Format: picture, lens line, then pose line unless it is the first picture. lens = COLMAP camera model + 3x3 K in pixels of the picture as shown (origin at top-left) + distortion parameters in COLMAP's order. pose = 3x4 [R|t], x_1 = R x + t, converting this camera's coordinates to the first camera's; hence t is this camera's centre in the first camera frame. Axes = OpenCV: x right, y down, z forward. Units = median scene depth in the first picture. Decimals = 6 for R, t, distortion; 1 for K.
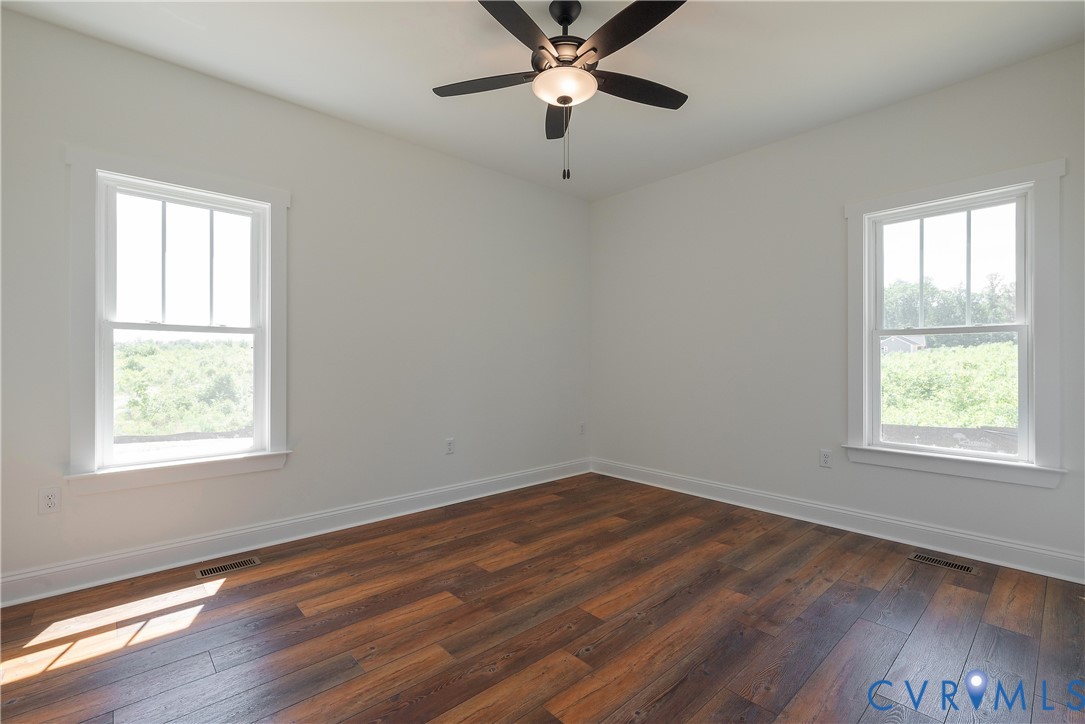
lens RADIAL K [[487.7, 0, 542.5], [0, 487.7, 362.0], [0, 0, 1]] dist [-0.001590, 0.000027]
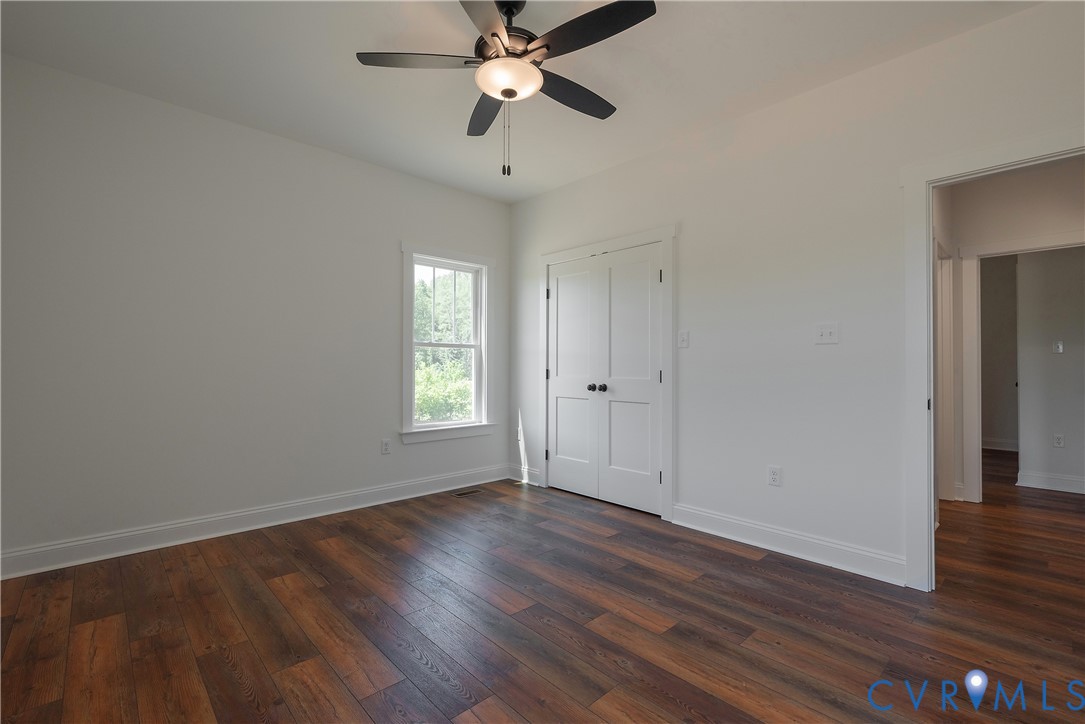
lens RADIAL K [[487.7, 0, 542.5], [0, 487.7, 362.0], [0, 0, 1]] dist [-0.001590, 0.000027]
pose [[-0.033663, 0.006341, 0.999413, -0.658191], [-0.004893, 0.999967, -0.006509, -0.002703], [-0.999421, -0.005109, -0.033631, 0.696822]]
